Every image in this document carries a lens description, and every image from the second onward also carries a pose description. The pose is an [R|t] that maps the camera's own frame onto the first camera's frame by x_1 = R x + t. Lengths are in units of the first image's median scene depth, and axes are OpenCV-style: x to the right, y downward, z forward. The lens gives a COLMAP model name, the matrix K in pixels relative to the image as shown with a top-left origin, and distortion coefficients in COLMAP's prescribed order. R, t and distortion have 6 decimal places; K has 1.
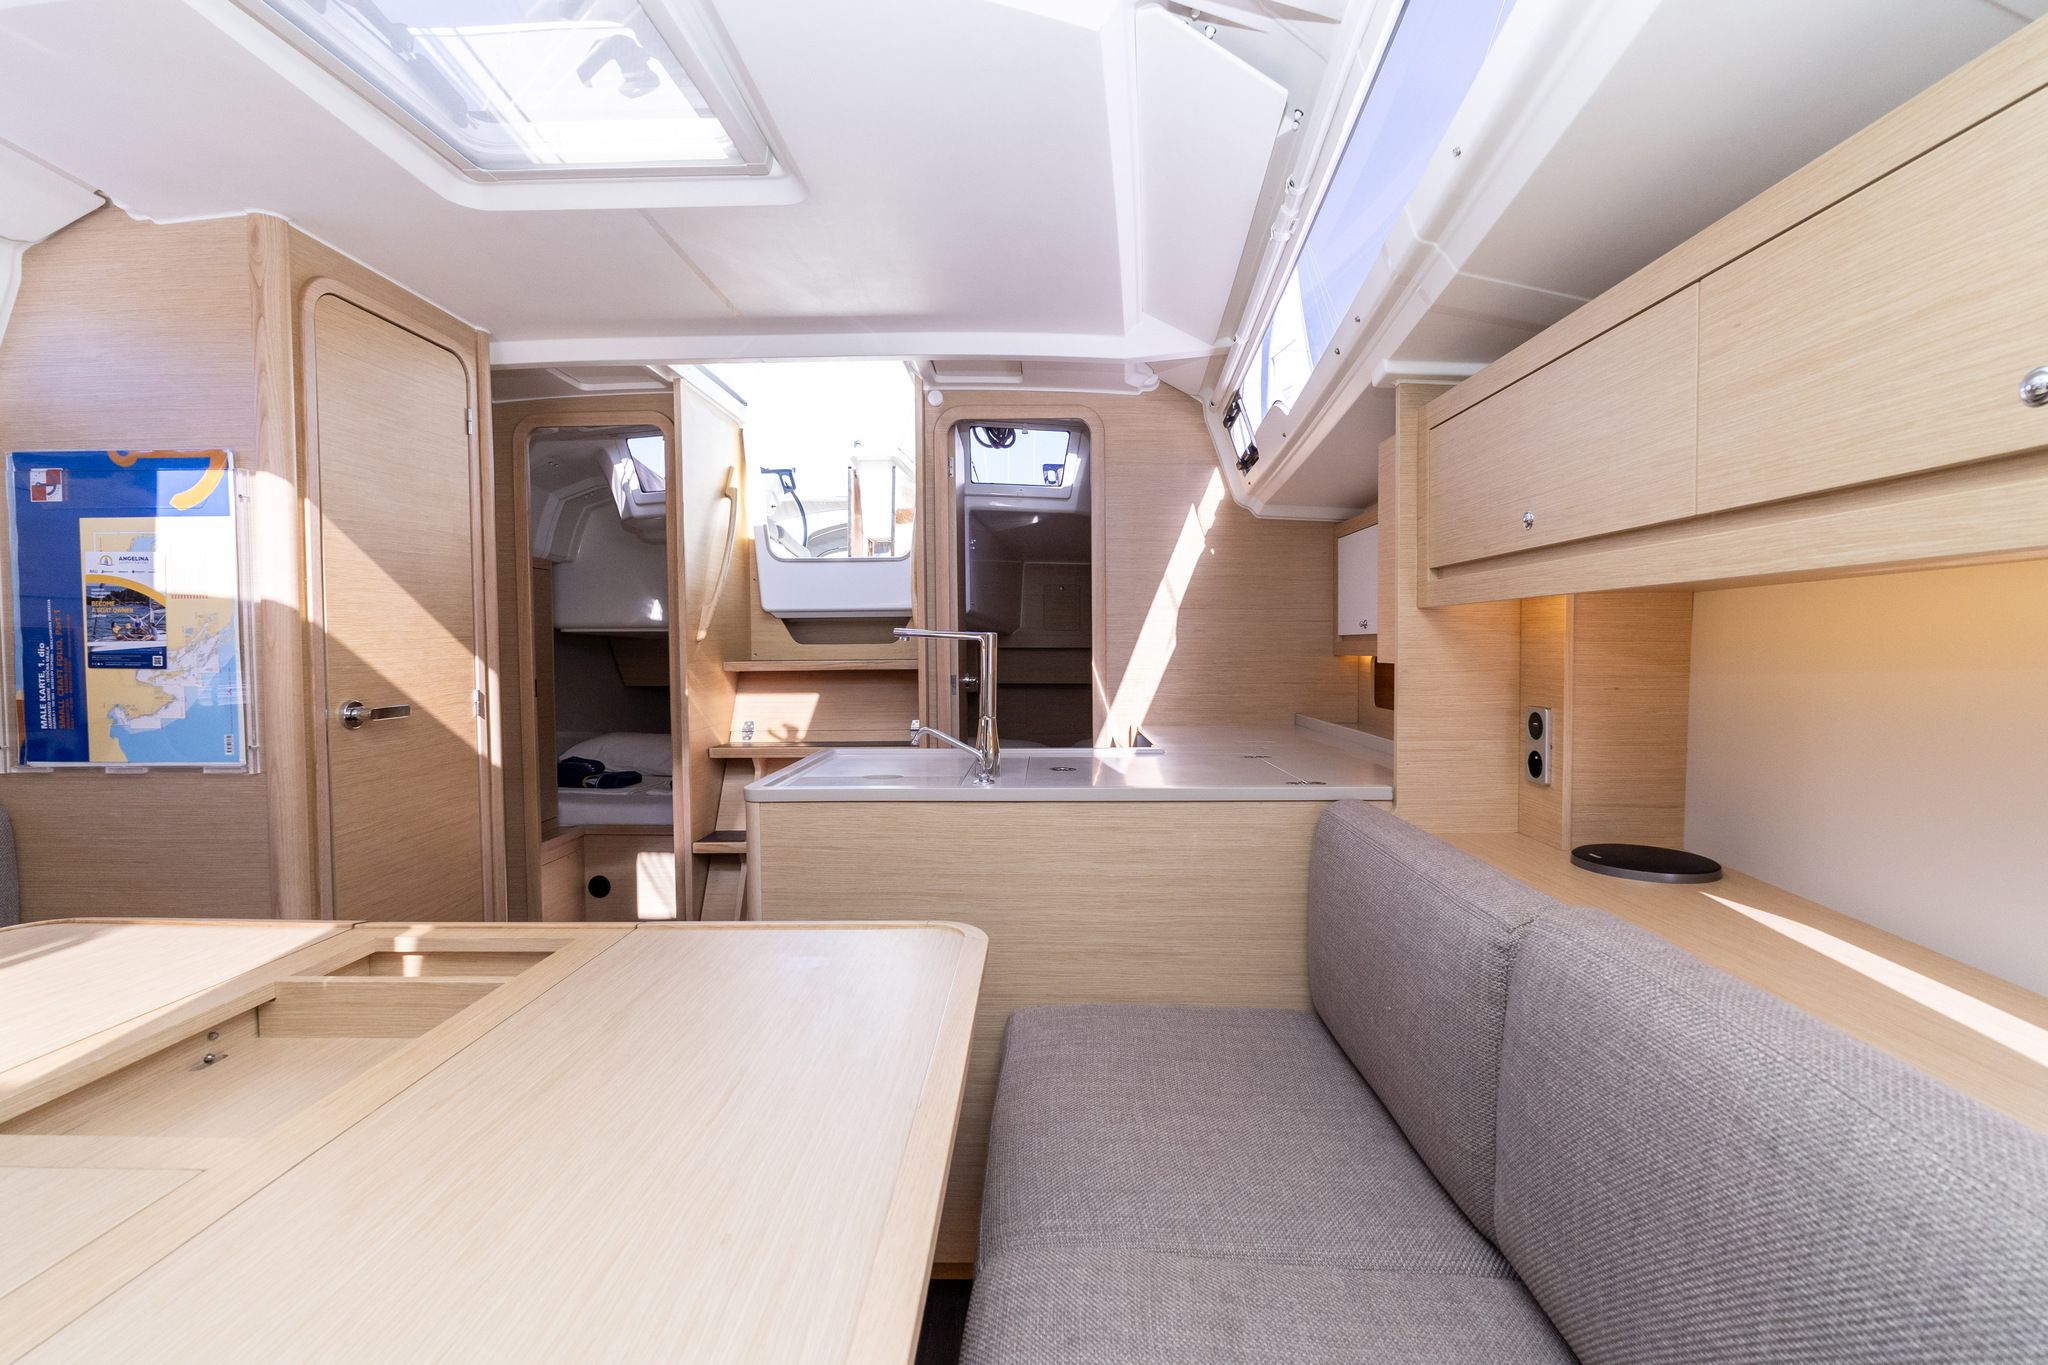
lens RADIAL K [[895.1, 0, 1024.0], [0, 895.1, 682.5], [0, 0, 1]] dist [0.001275, 0.000321]
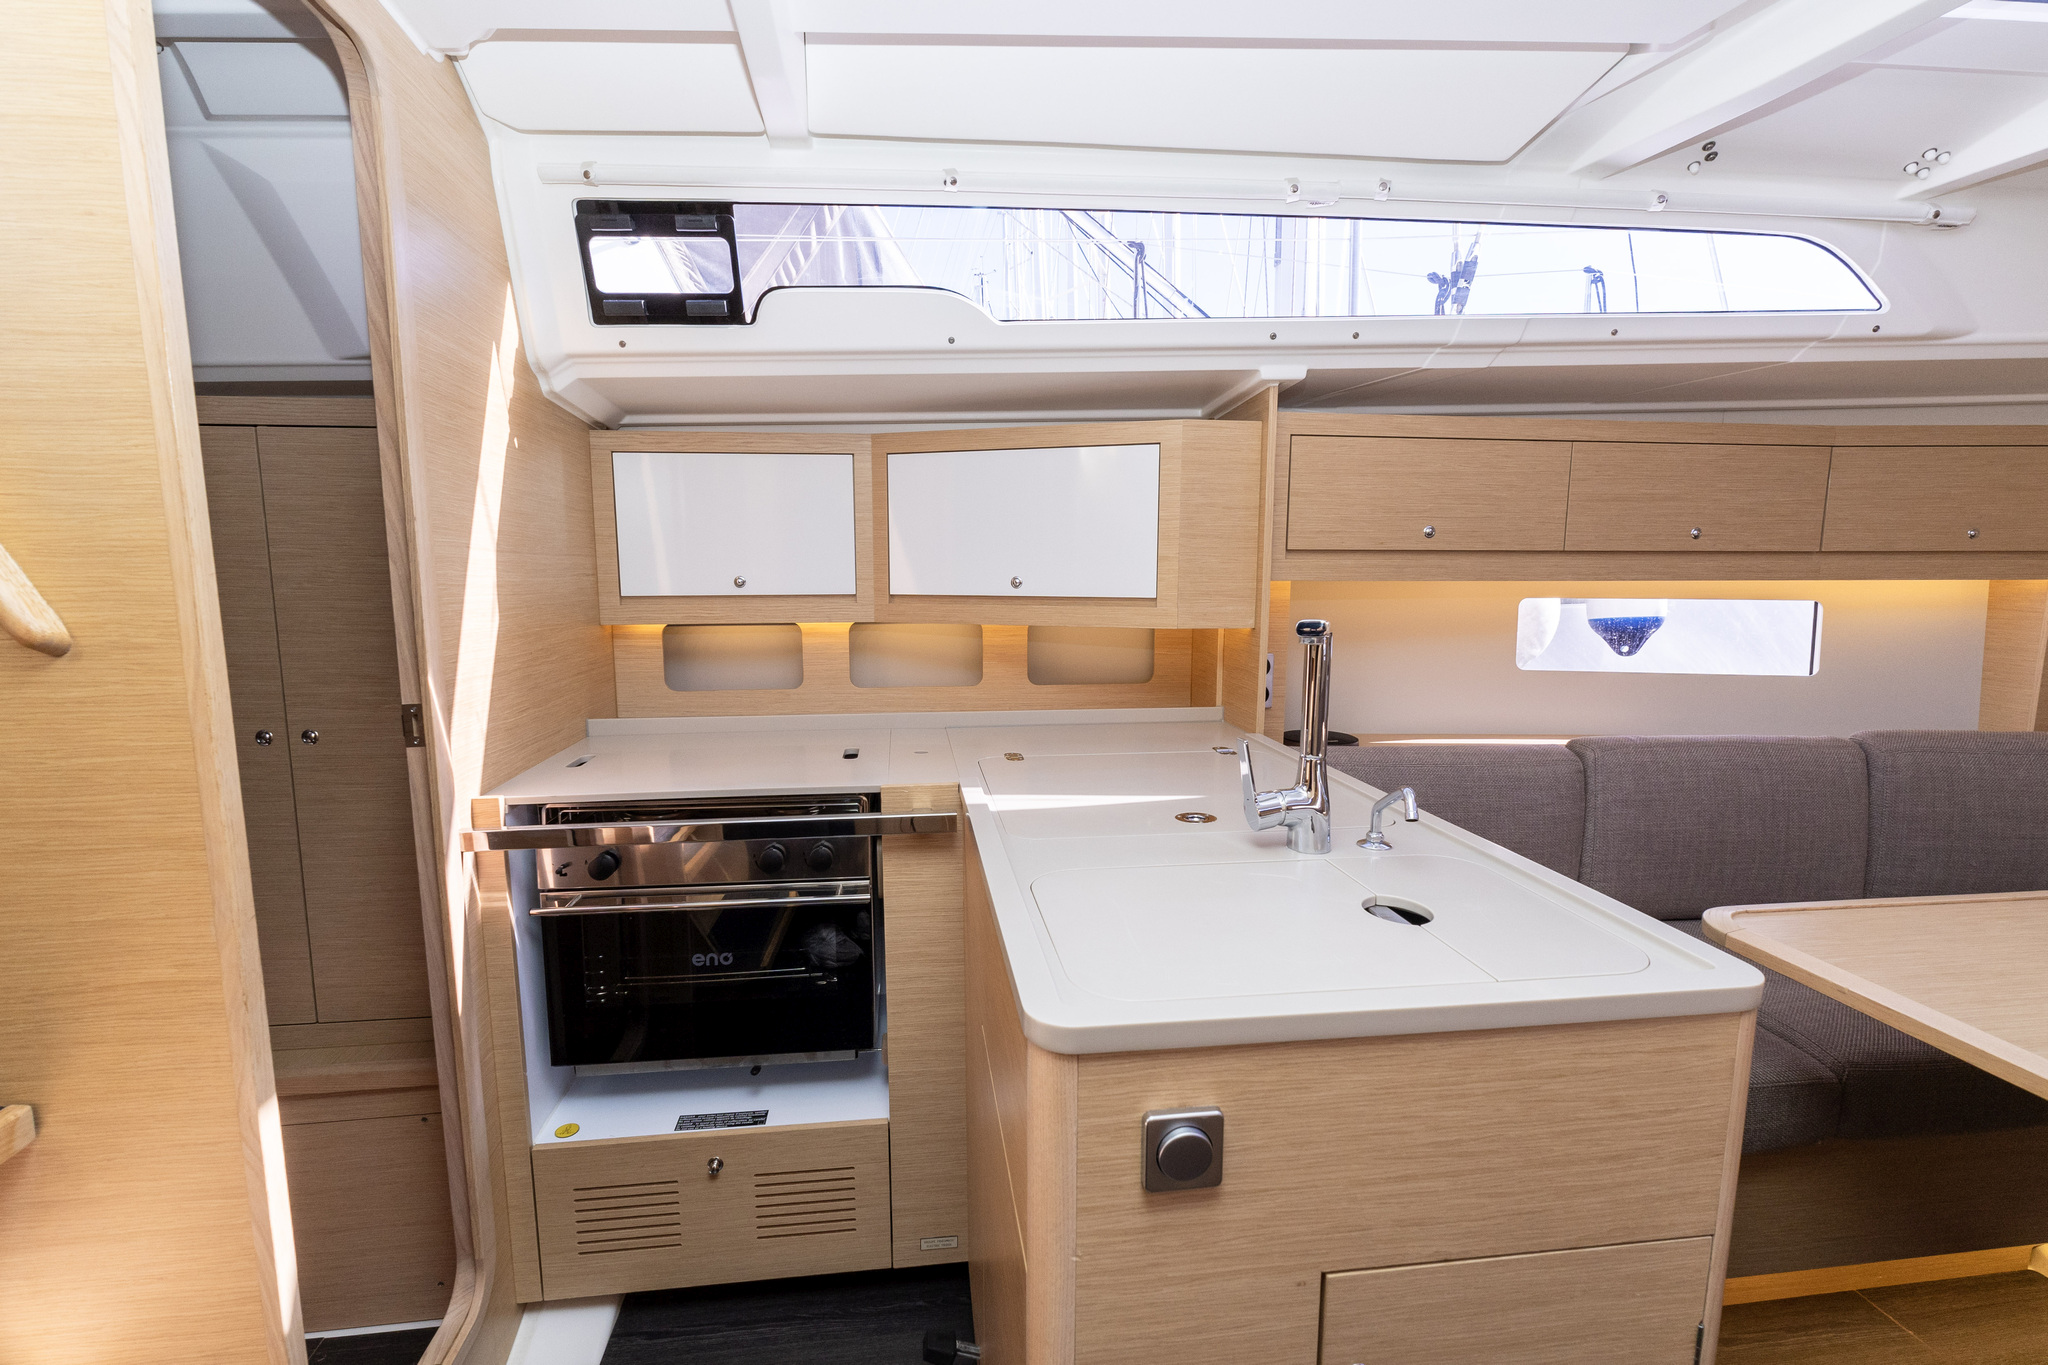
lens RADIAL K [[942.7, 0, 1024.0], [0, 942.7, 682.5], [0, 0, 1]] dist [-0.000580, 0.000057]
pose [[-0.154620, -0.116632, 0.981066, -0.551026], [0.043260, 0.991256, 0.124661, -0.086798], [-0.987026, 0.061716, -0.148222, 1.098339]]
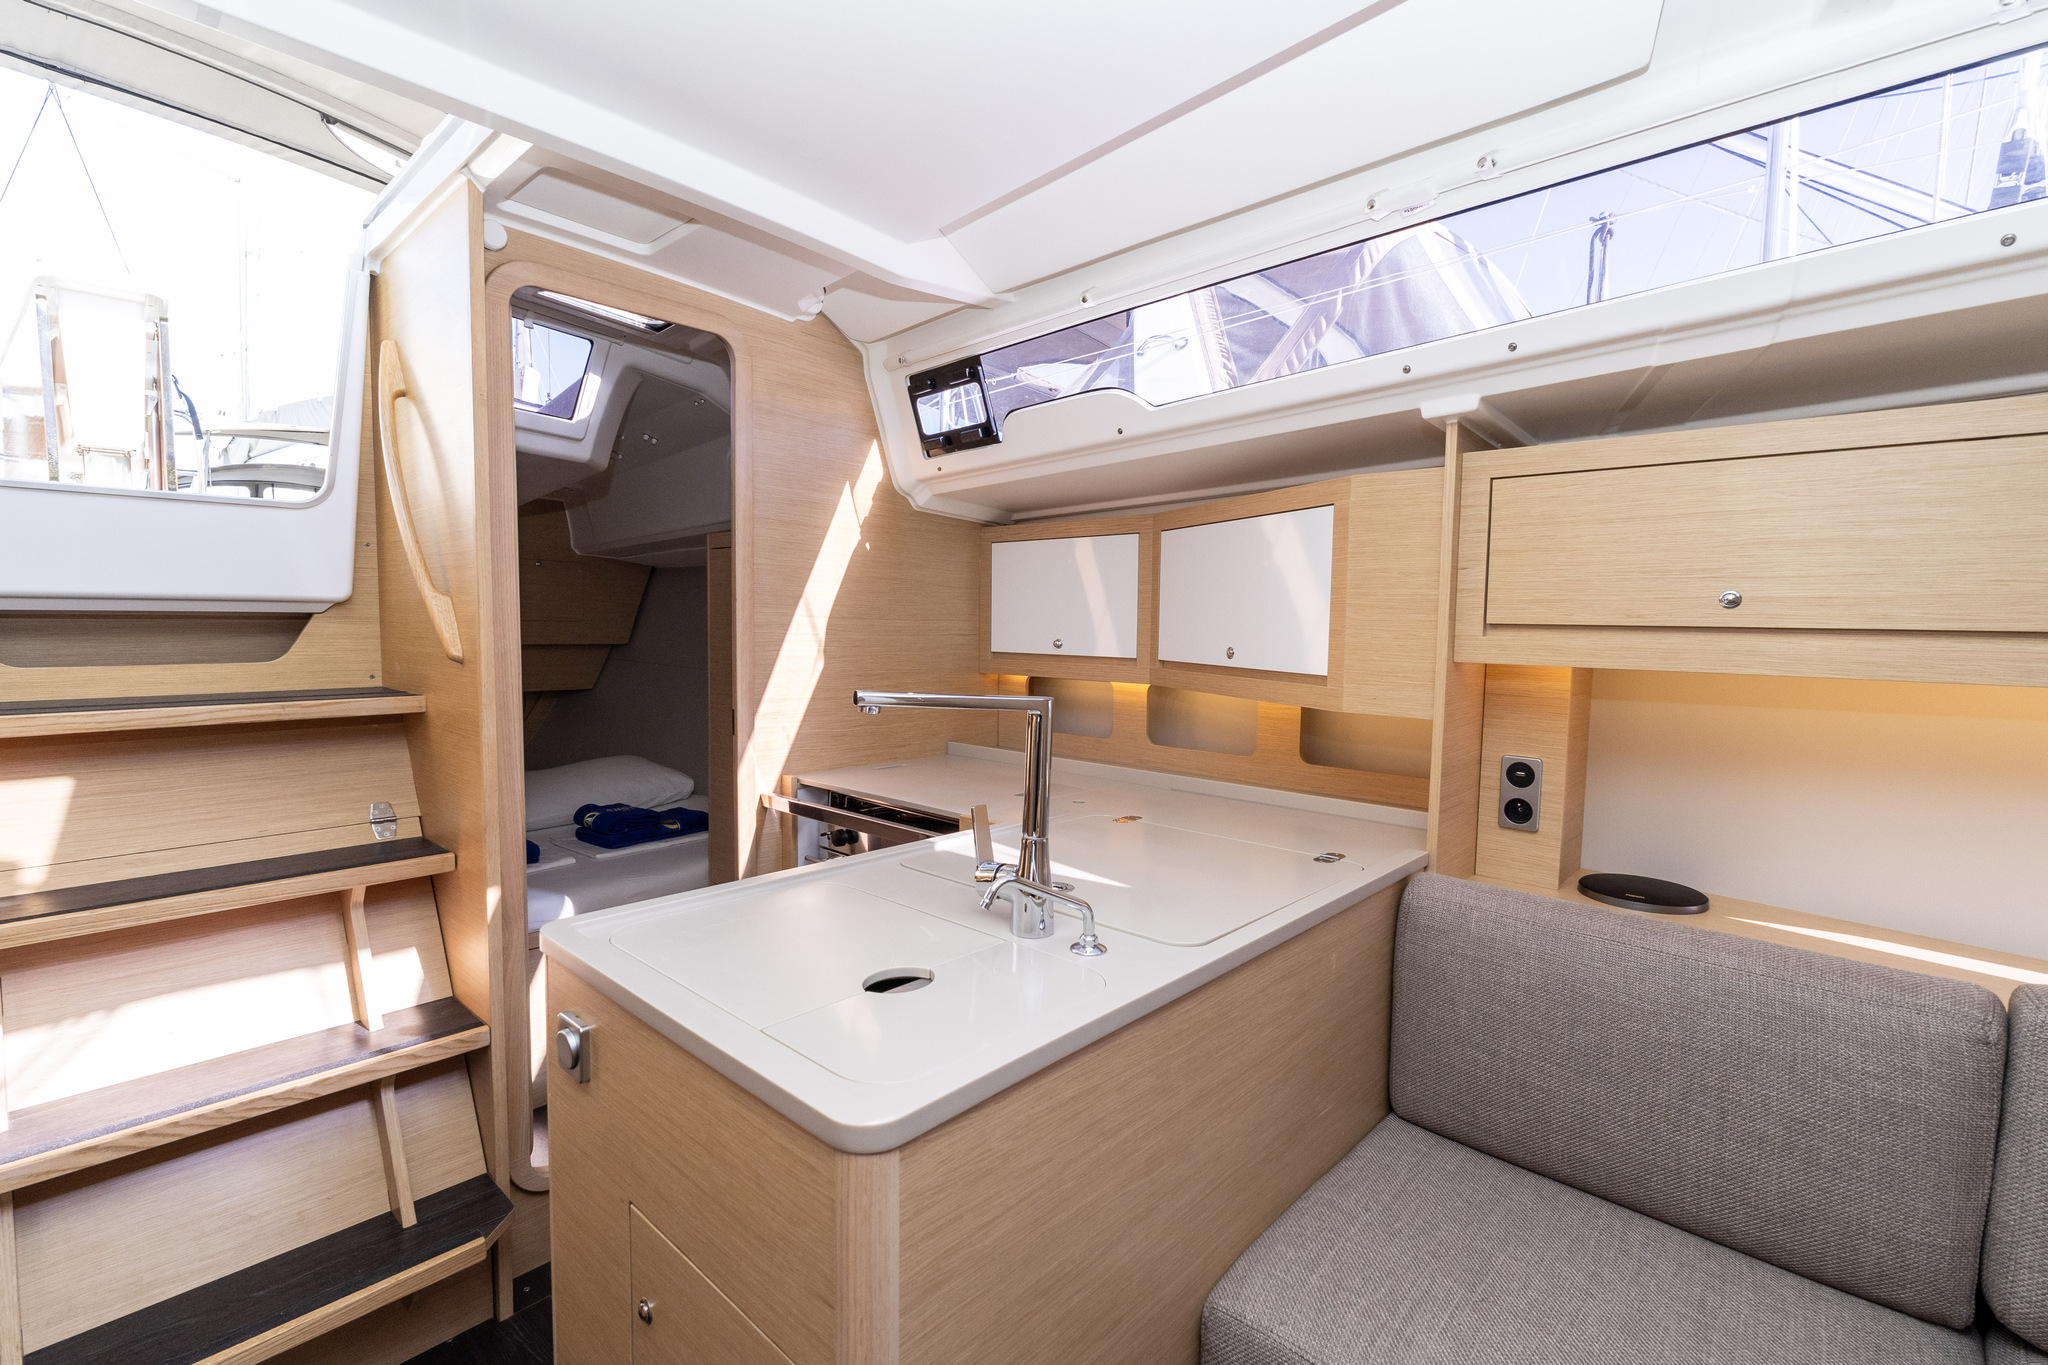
lens RADIAL K [[925.8, 0, 1018.1], [0, 925.8, 680.4], [0, 0, 1]] dist [-0.000108, 0.005271]
pose [[0.657711, -0.033731, 0.752515, -0.443401], [0.013119, 0.999358, 0.033329, -0.074567], [-0.753156, -0.012049, 0.657732, 0.508278]]
